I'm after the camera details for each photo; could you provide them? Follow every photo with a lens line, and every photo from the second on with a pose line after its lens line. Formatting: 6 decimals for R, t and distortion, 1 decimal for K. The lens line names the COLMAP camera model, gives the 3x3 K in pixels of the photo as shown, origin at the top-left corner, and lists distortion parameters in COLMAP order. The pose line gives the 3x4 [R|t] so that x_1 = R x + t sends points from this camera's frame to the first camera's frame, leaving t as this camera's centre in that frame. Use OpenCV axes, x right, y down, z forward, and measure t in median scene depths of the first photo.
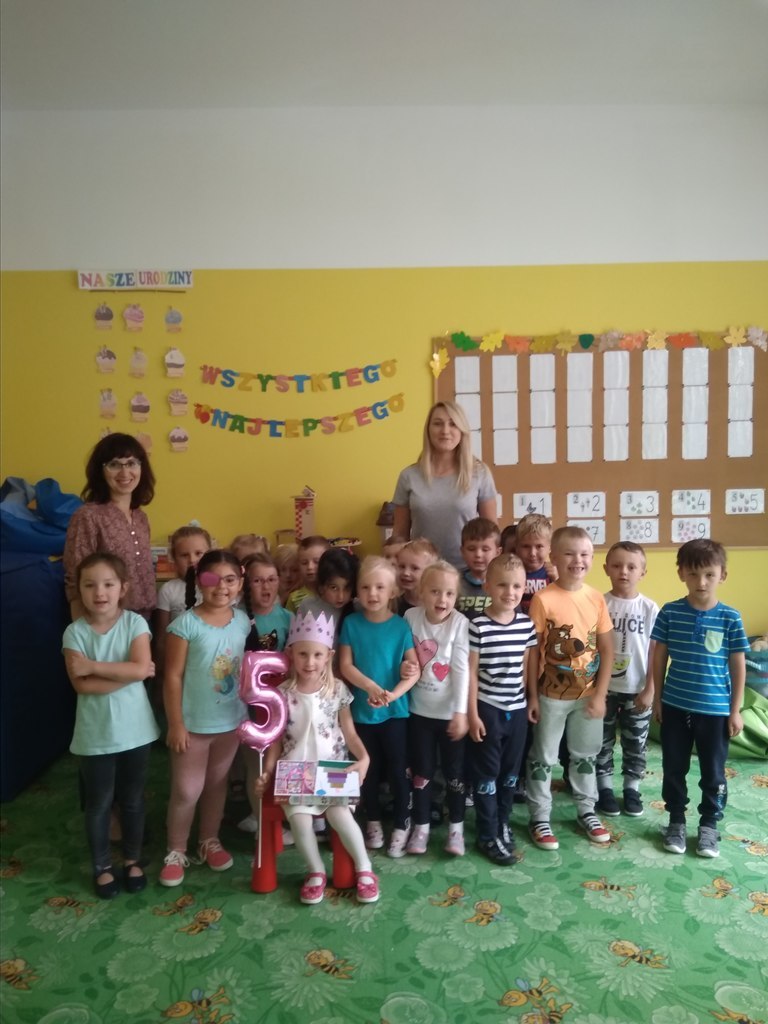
lens RADIAL K [[815.3, 0, 382.5], [0, 815.3, 521.2], [0, 0, 1]] dist [0.118718, -0.208299]
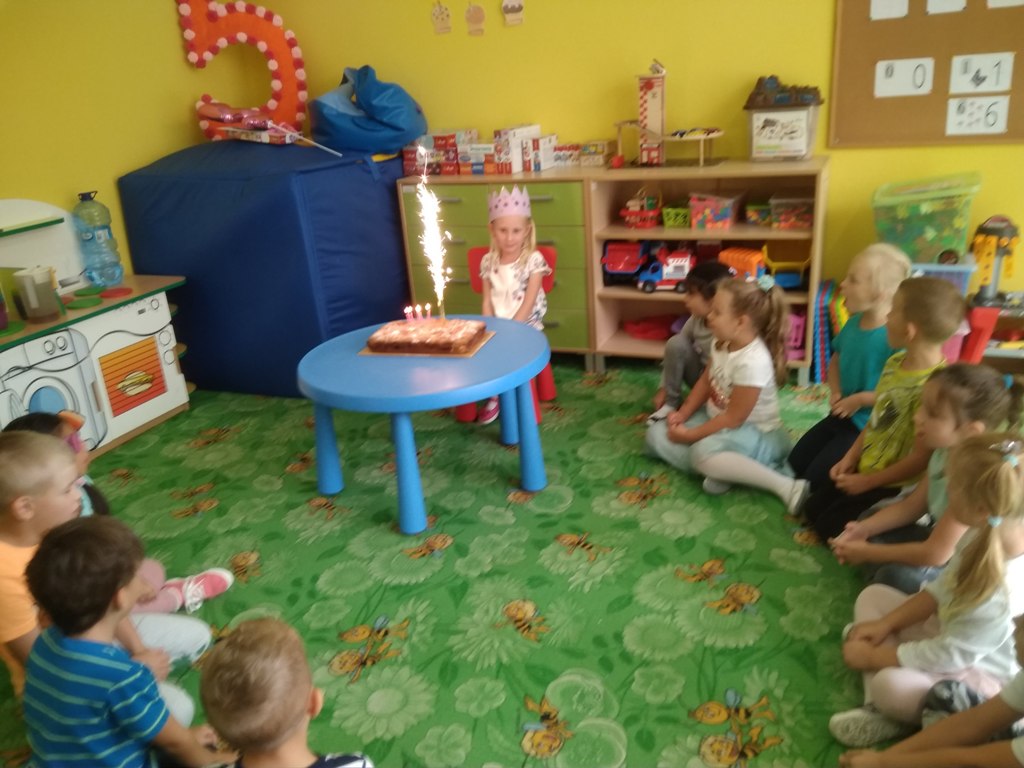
lens RADIAL K [[829.9, 0, 531.2], [0, 829.9, 389.3], [0, 0, 1]] dist [0.077949, -0.150004]
pose [[0.910846, 0.100474, -0.400331, 0.149237], [0.021538, 0.957027, 0.289196, 0.023870], [0.412184, -0.272036, 0.869540, 0.163221]]
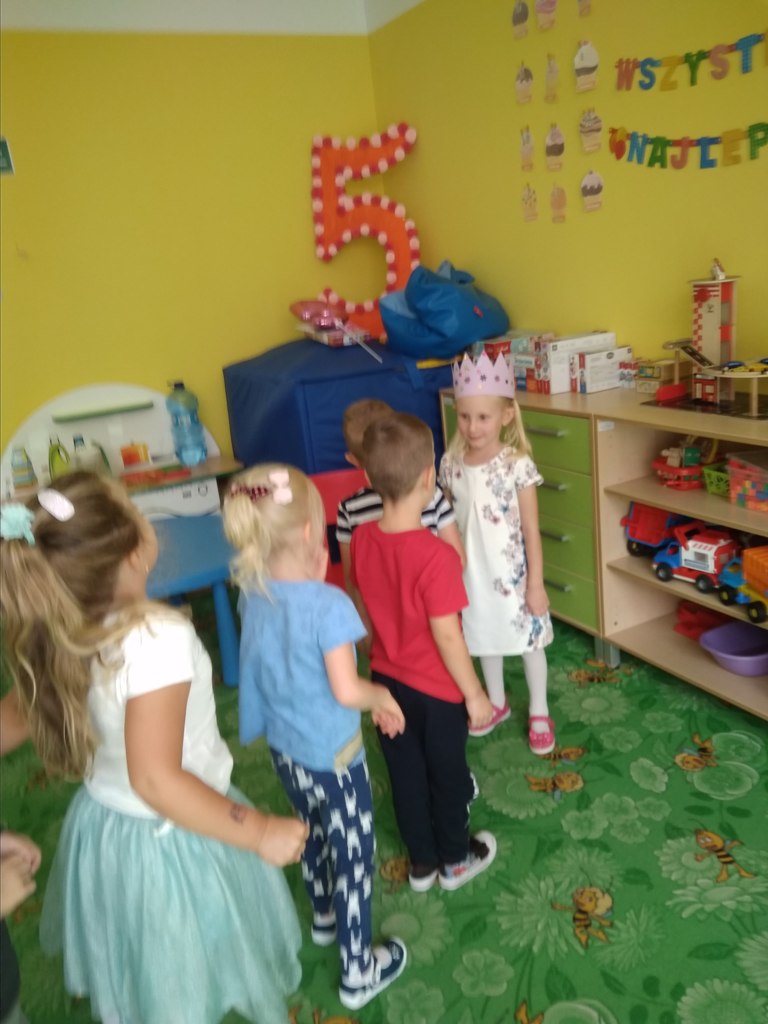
lens RADIAL K [[846.3, 0, 384.0], [0, 846.3, 512.0], [0, 0, 1]] dist [0.070898, -0.128989]
pose [[0.440813, 0.227835, -0.868202, 0.336993], [0.019229, 0.964631, 0.262903, -0.033901], [0.897393, -0.132586, 0.420841, 0.525438]]
